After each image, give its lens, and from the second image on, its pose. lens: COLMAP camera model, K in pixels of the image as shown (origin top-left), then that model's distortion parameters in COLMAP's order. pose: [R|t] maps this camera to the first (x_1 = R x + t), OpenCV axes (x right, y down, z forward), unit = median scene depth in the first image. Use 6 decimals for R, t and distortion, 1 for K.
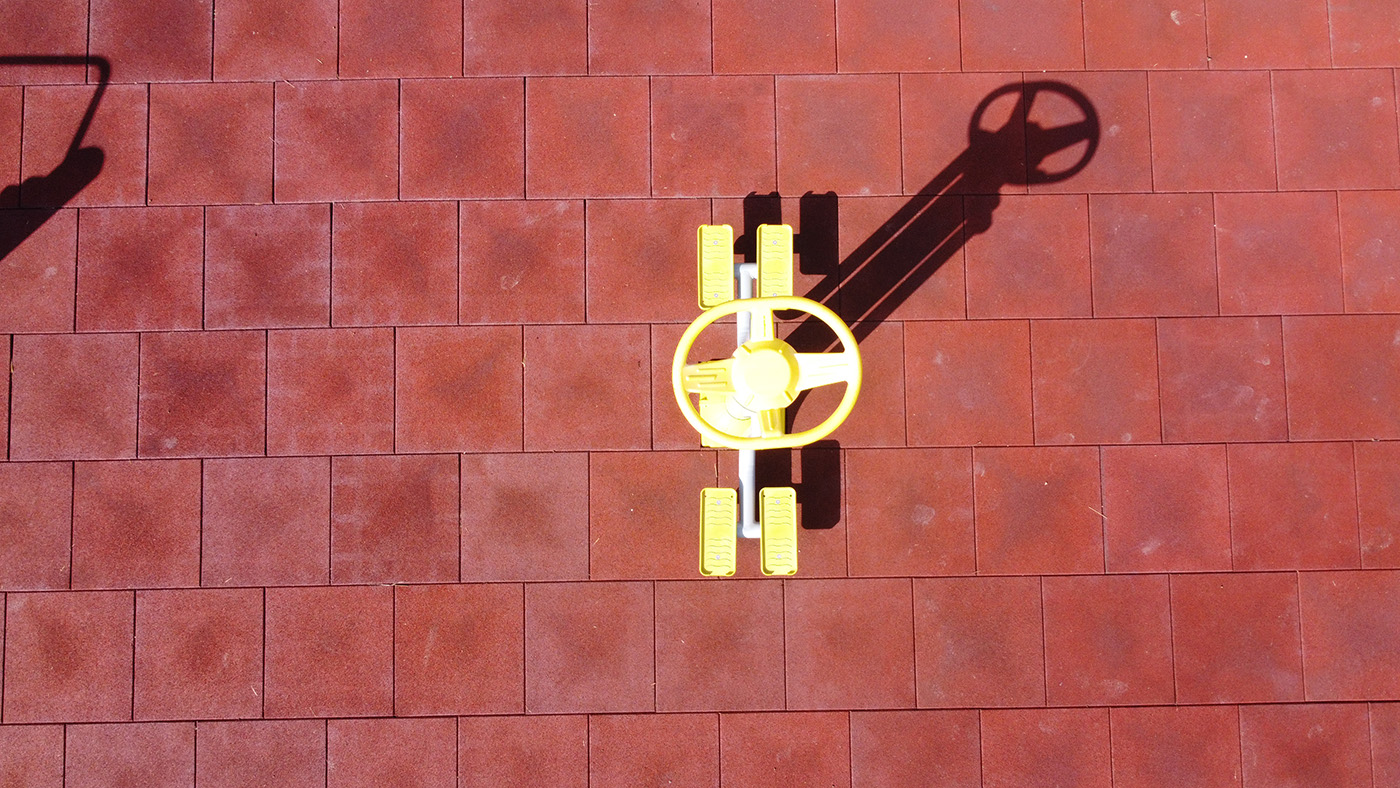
lens RADIAL K [[1062.2, 0, 709.3], [0, 1062.2, 388.3], [0, 0, 1]] dist [0.004233, -0.020609]
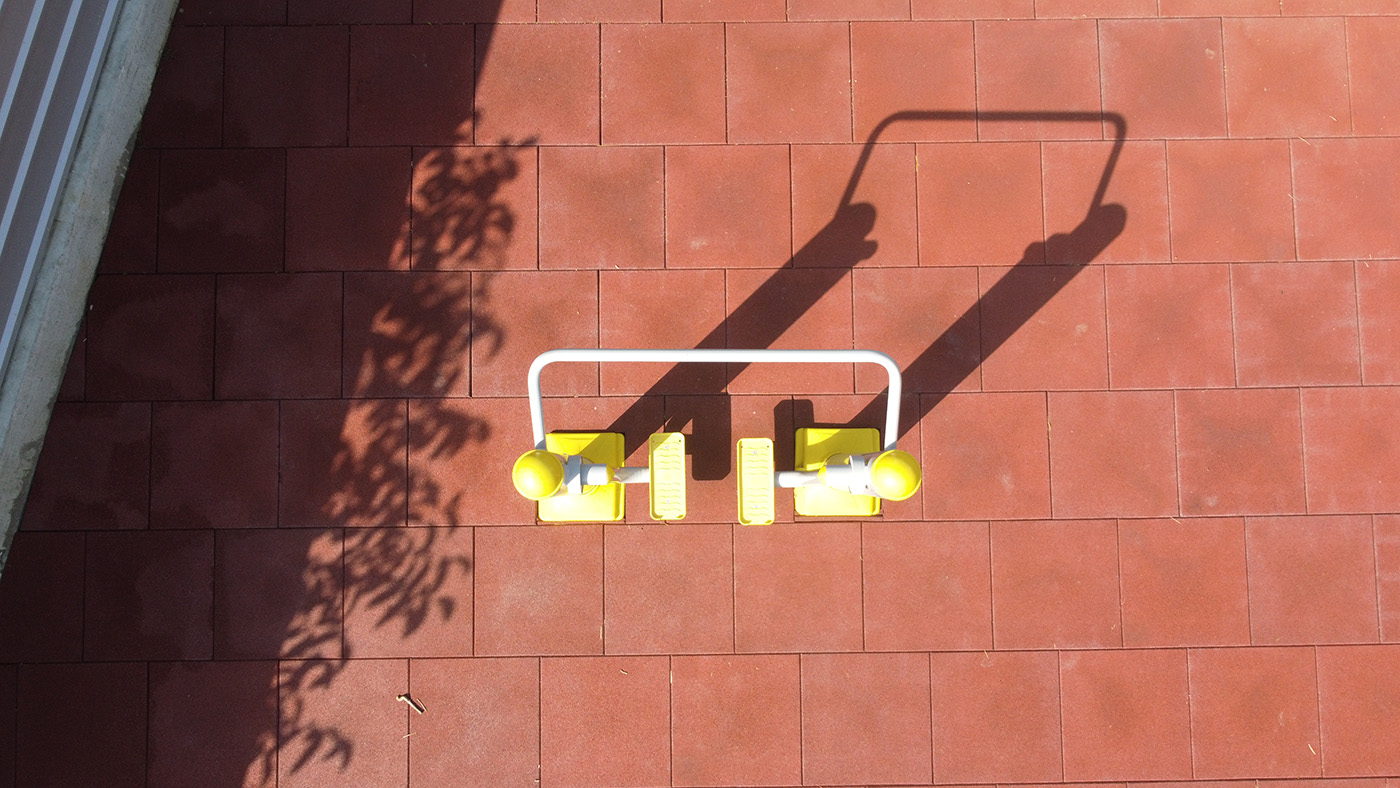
lens RADIAL K [[1062.2, 0, 699.3], [0, 1062.2, 391.6], [0, 0, 1]] dist [0.004233, -0.020609]
pose [[0.999939, 0.002614, -0.010750, -0.965002], [-0.002593, 0.999995, 0.001959, -0.051619], [0.010755, -0.001931, 0.999940, -0.006259]]
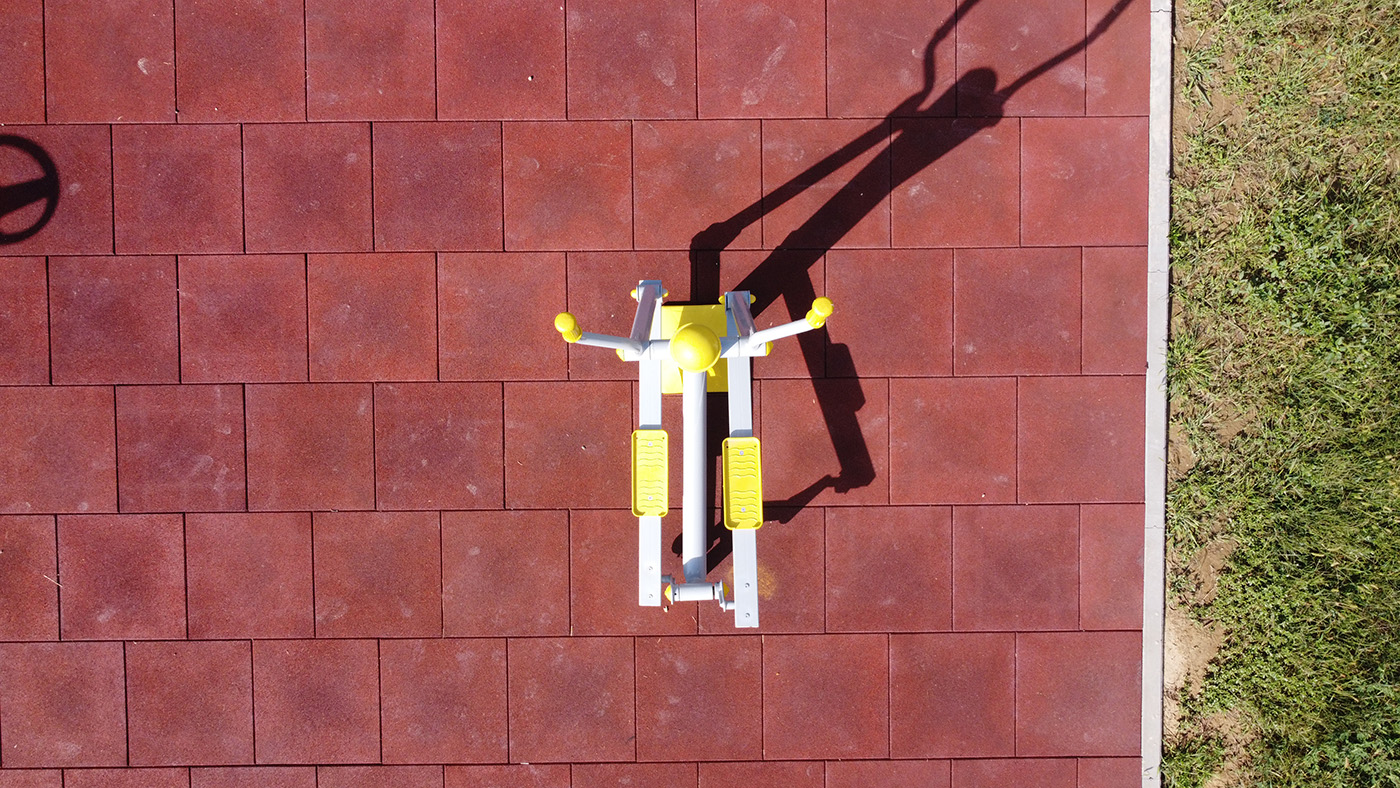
lens RADIAL K [[1062.2, 0, 700.9], [0, 1062.2, 405.6], [0, 0, 1]] dist [0.004233, -0.020609]
pose [[0.999929, 0.005293, 0.010698, 0.945418], [-0.006501, 0.993205, 0.116193, -0.164242], [-0.010011, -0.116254, 0.993169, 0.019174]]
